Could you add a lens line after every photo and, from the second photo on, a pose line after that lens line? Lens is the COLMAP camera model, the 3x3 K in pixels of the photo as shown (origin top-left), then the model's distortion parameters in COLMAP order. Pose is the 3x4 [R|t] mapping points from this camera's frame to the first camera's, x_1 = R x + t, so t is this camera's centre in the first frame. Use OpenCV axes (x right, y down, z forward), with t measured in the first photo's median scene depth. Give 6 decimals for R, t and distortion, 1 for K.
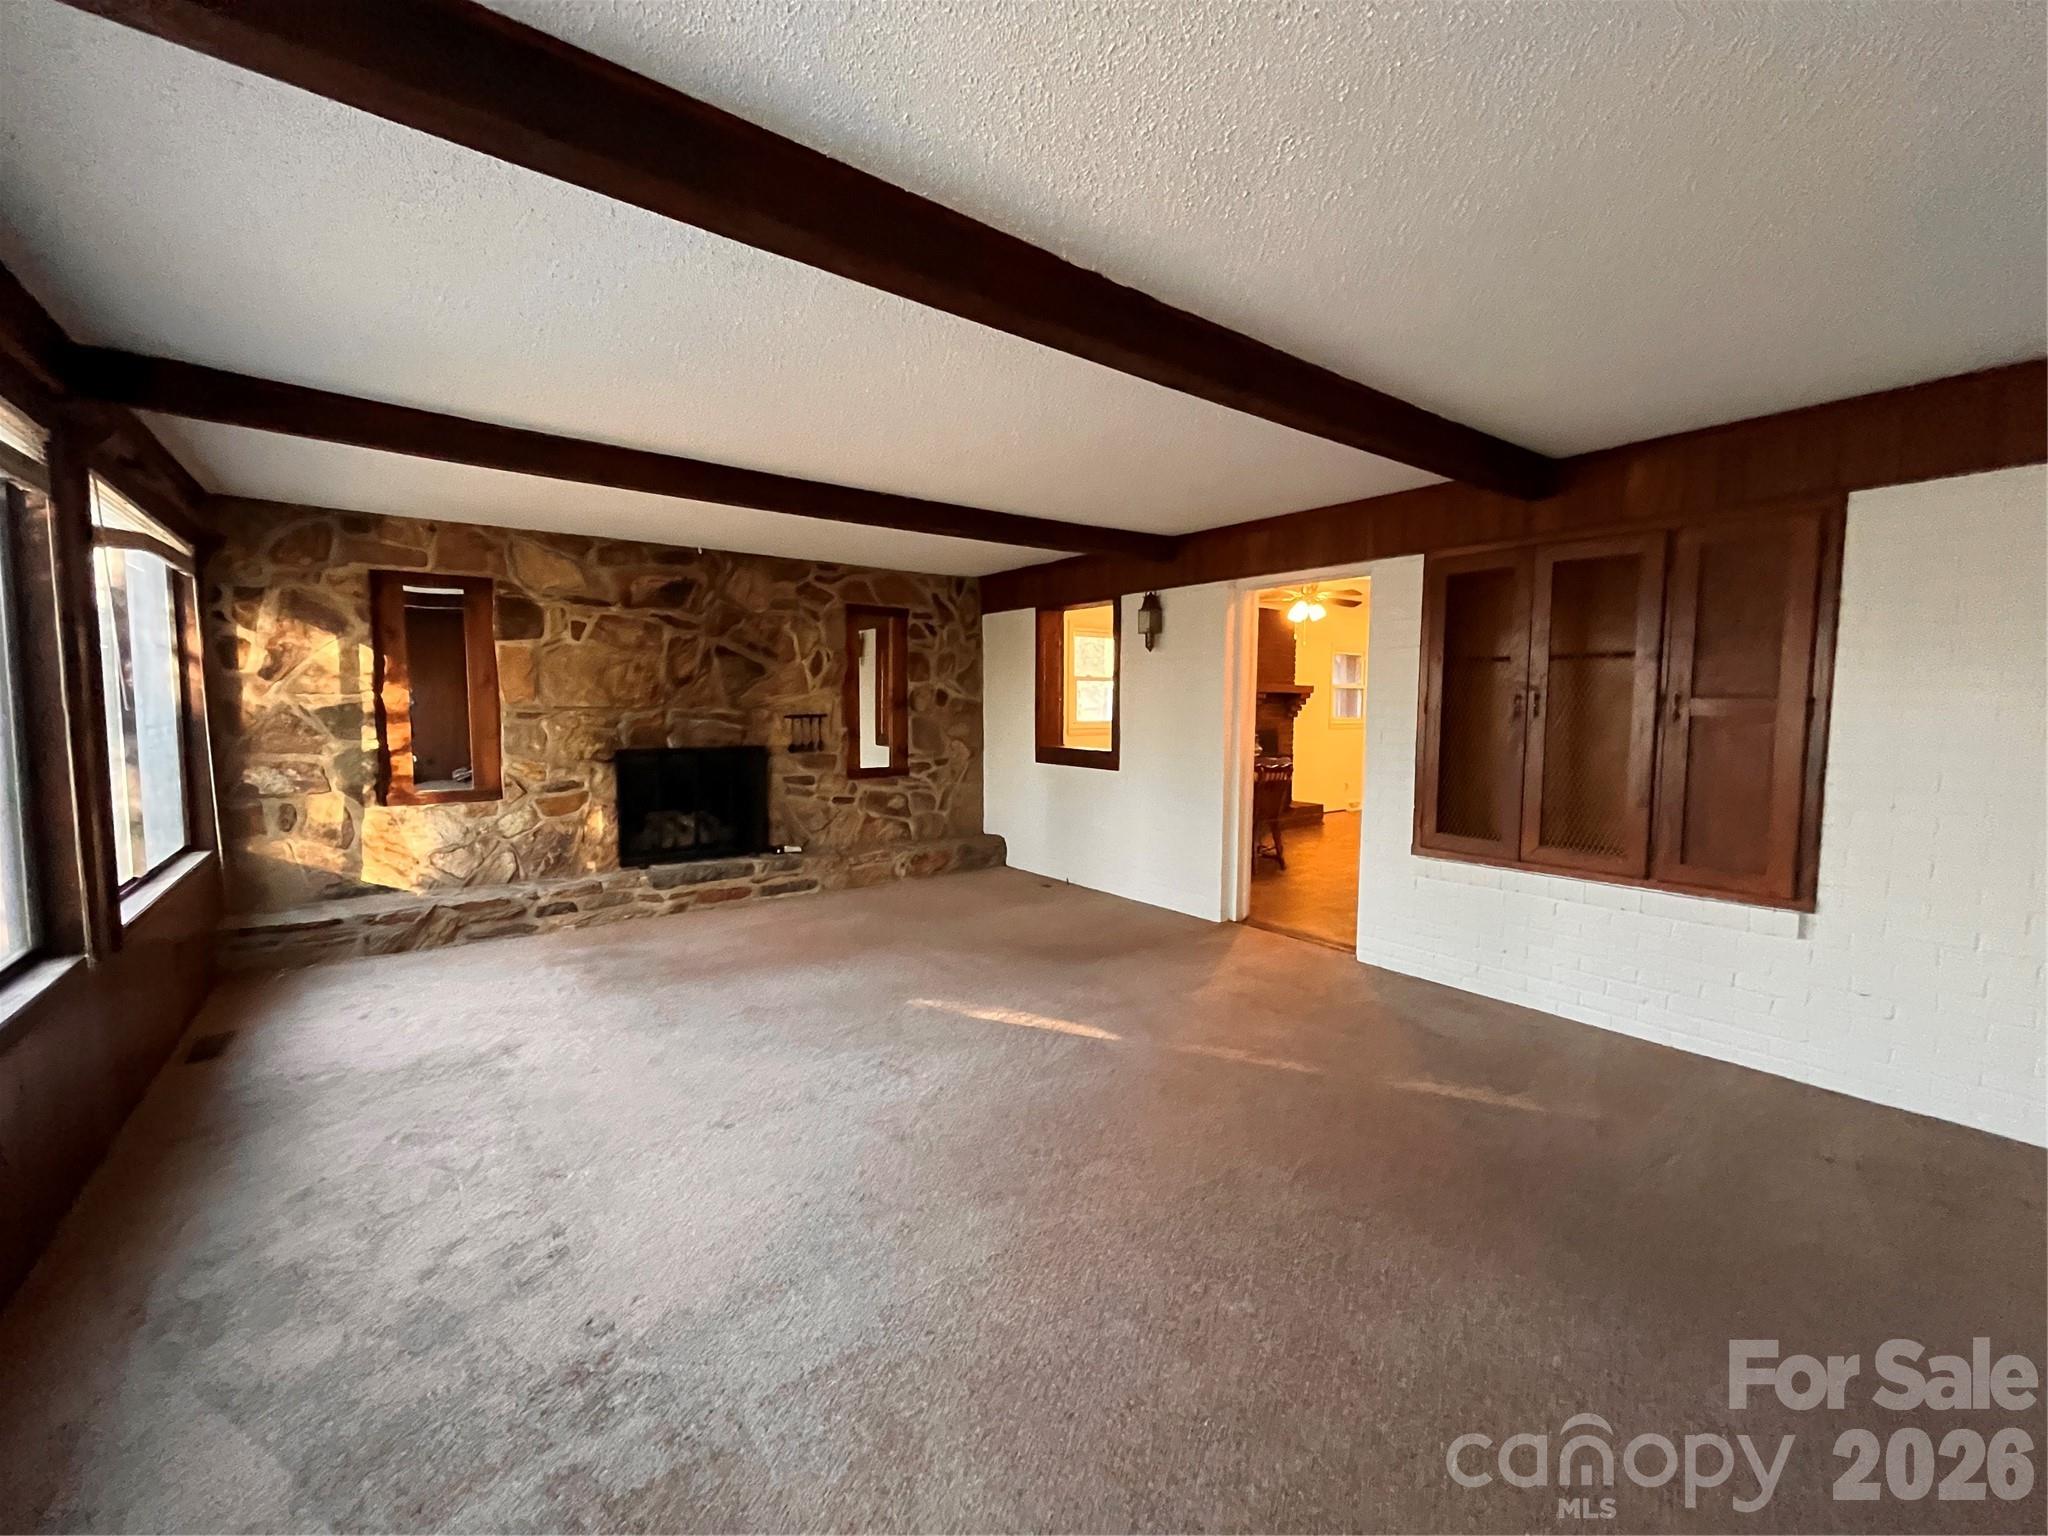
lens RADIAL K [[833.4, 0, 1031.1], [0, 833.4, 764.8], [0, 0, 1]] dist [-0.003767, 0.000744]
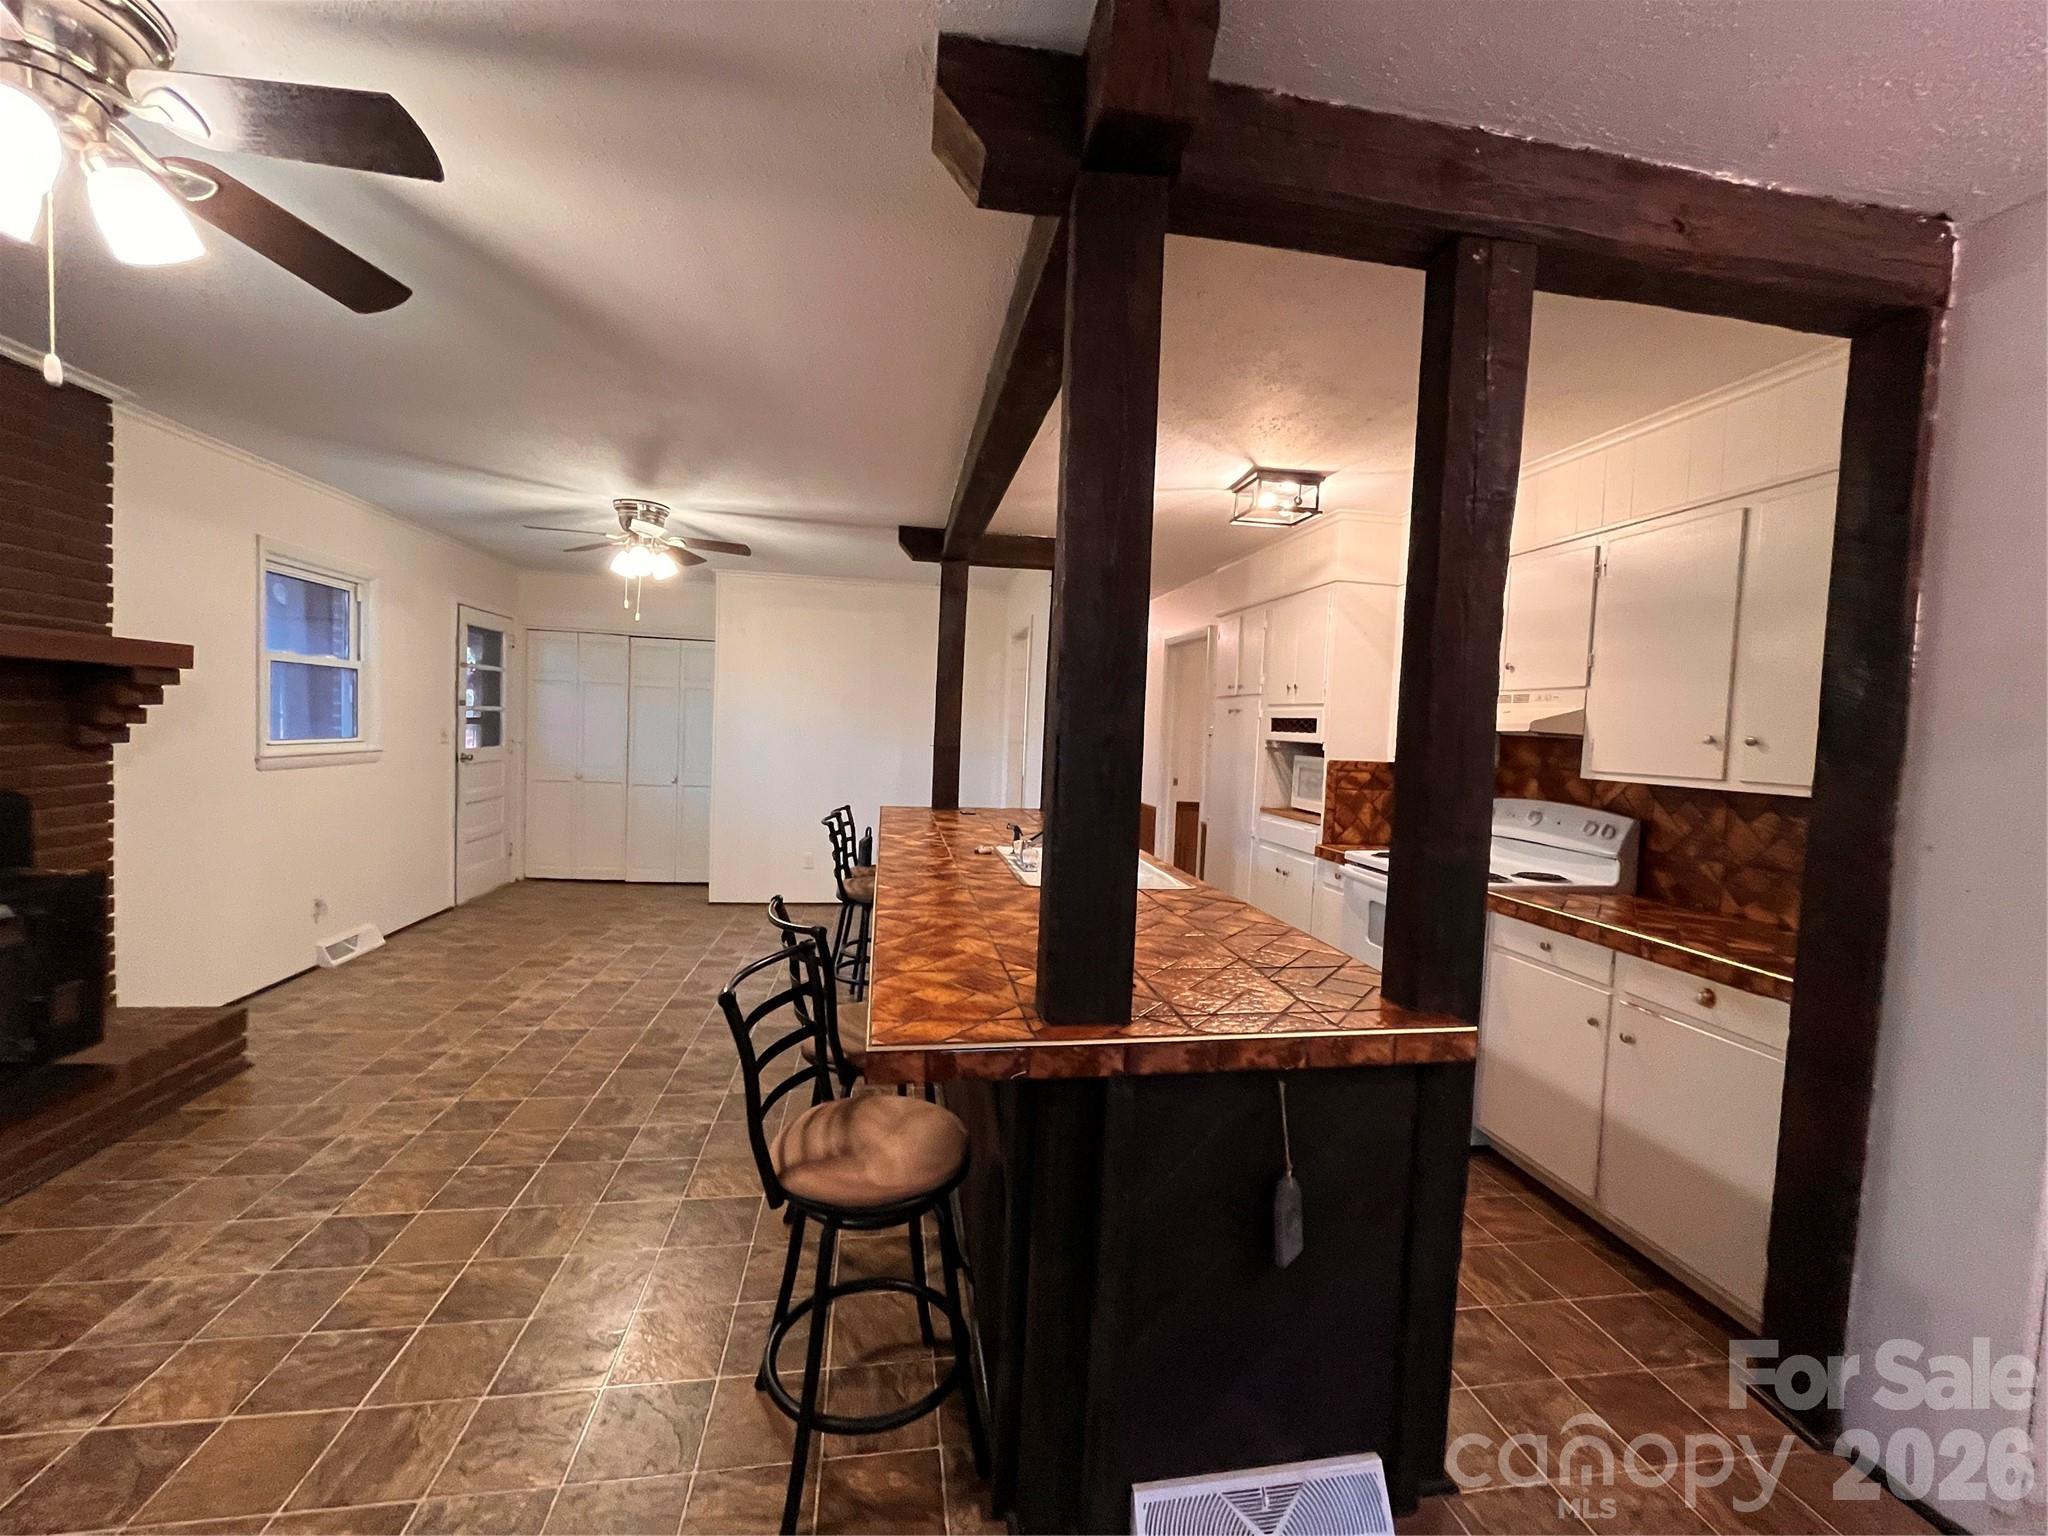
lens RADIAL K [[833.4, 0, 1027.7], [0, 833.4, 764.7], [0, 0, 1]] dist [-0.003767, 0.000744]
pose [[0.463696, -0.024440, 0.885657, 0.204861], [0.026451, 0.999556, 0.013734, -0.044912], [-0.885599, 0.017058, 0.464137, 0.573617]]
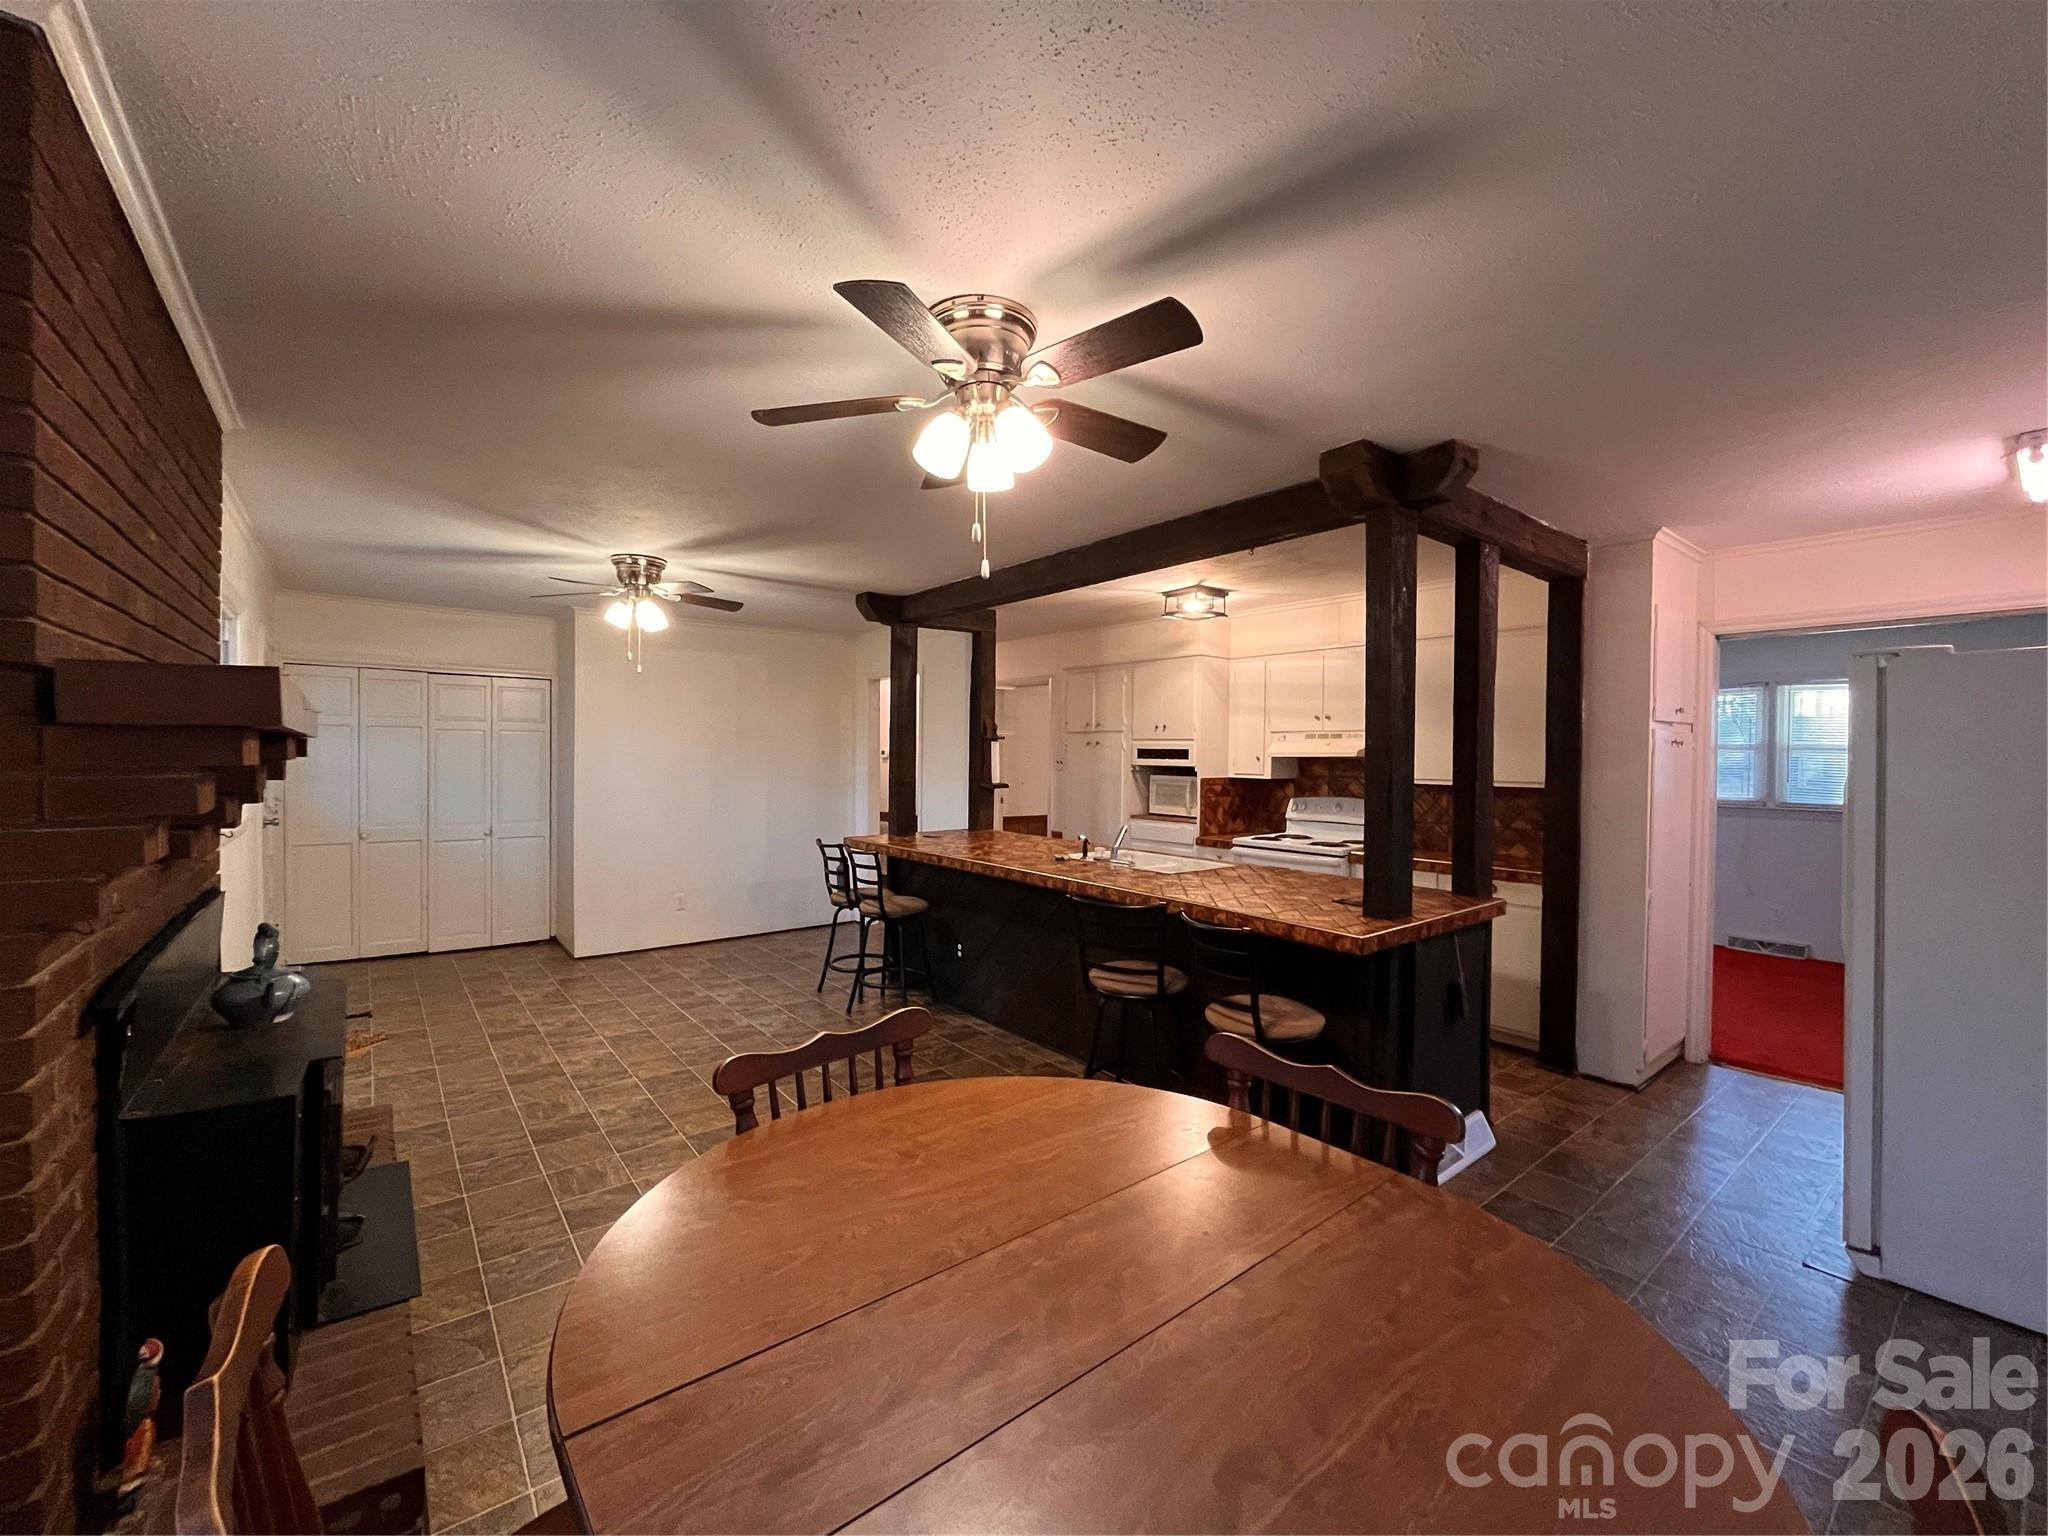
lens RADIAL K [[833.4, 0, 1026.6], [0, 833.4, 761.0], [0, 0, 1]] dist [-0.003767, 0.000744]
pose [[-0.019487, -0.011779, 0.999741, 0.048501], [0.065795, 0.997748, 0.013038, -0.065345], [-0.997643, 0.066032, -0.018668, 0.764168]]
